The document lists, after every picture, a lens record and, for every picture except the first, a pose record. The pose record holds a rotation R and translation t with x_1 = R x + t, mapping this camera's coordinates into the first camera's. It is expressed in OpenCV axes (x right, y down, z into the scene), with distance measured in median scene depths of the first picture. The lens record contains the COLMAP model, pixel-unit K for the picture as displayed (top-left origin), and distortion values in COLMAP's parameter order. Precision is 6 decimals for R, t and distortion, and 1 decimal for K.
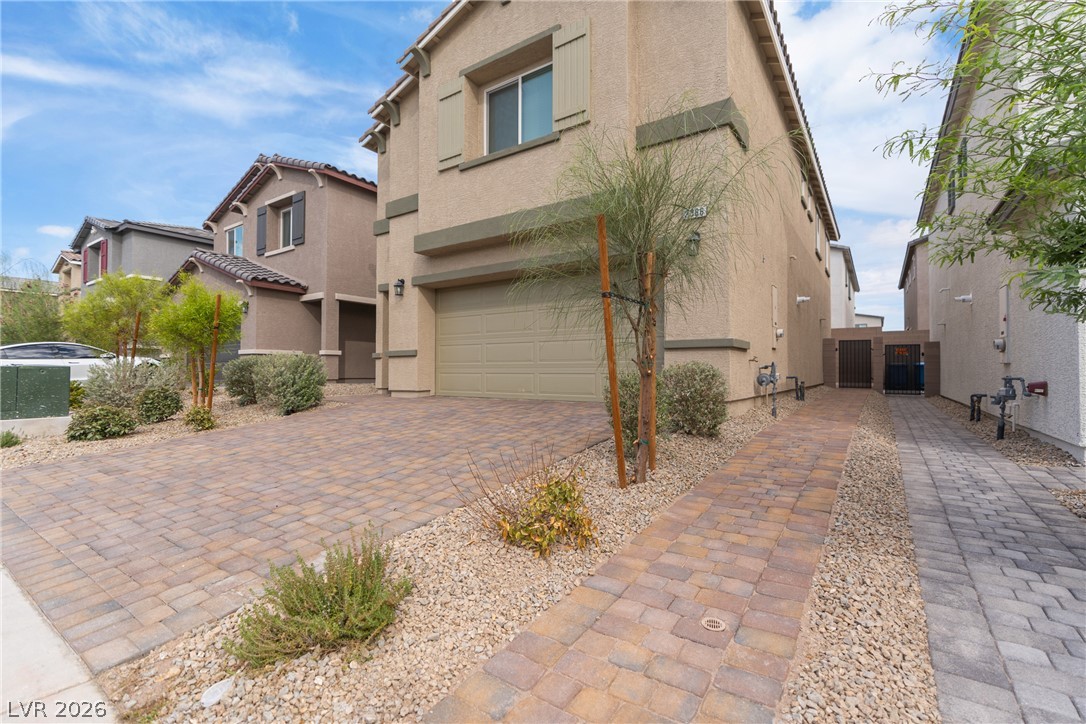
lens RADIAL K [[485.7, 0, 546.0], [0, 485.7, 364.6], [0, 0, 1]] dist [-0.003219, -0.000059]
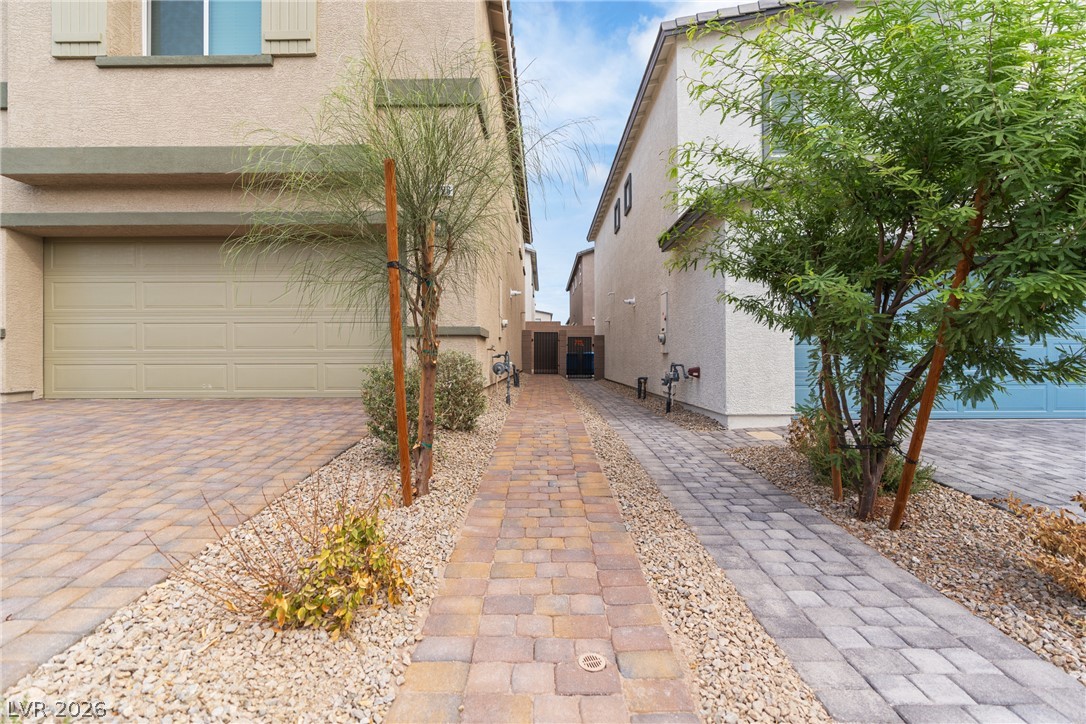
lens RADIAL K [[491.4, 0, 542.3], [0, 491.4, 358.2], [0, 0, 1]] dist [-0.012388, 0.006165]
pose [[0.826746, -0.002416, 0.562570, -0.053998], [-0.003736, 0.999945, 0.009784, -0.000327], [-0.562563, -0.010191, 0.826692, 0.092508]]
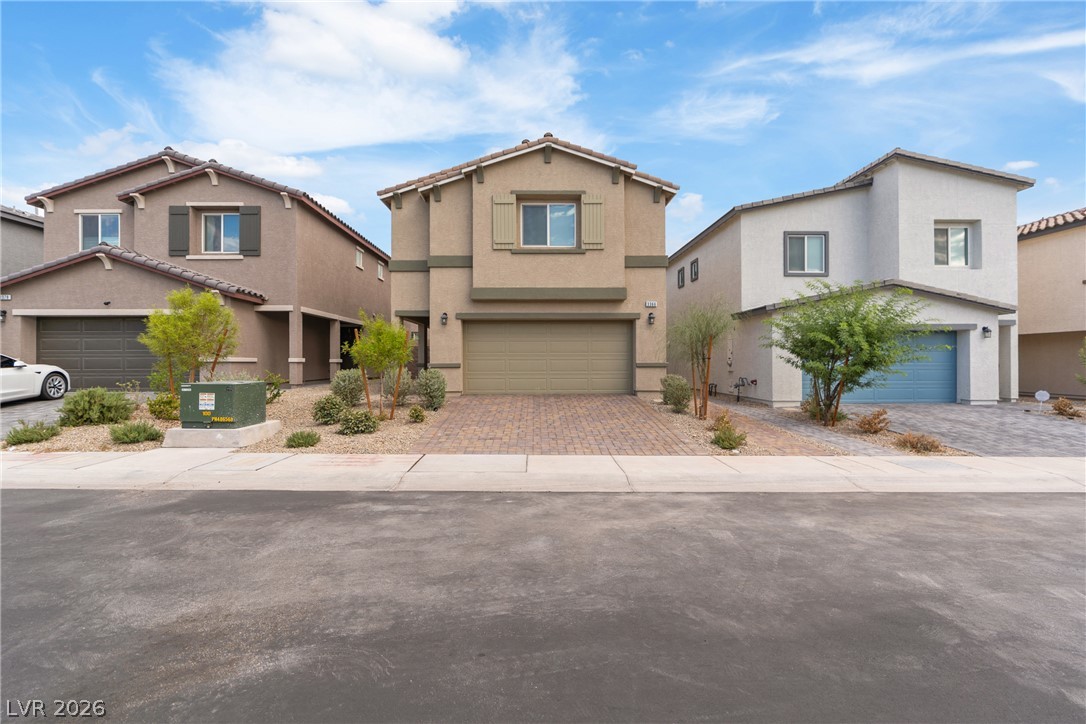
lens RADIAL K [[498.5, 0, 543.0], [0, 498.5, 362.0], [0, 0, 1]] dist [-0.004636, 0.000581]
pose [[0.815214, -0.002387, 0.579155, -1.164702], [-0.005630, 0.999912, 0.012046, -0.067097], [-0.579133, -0.013081, 0.815128, -0.451013]]
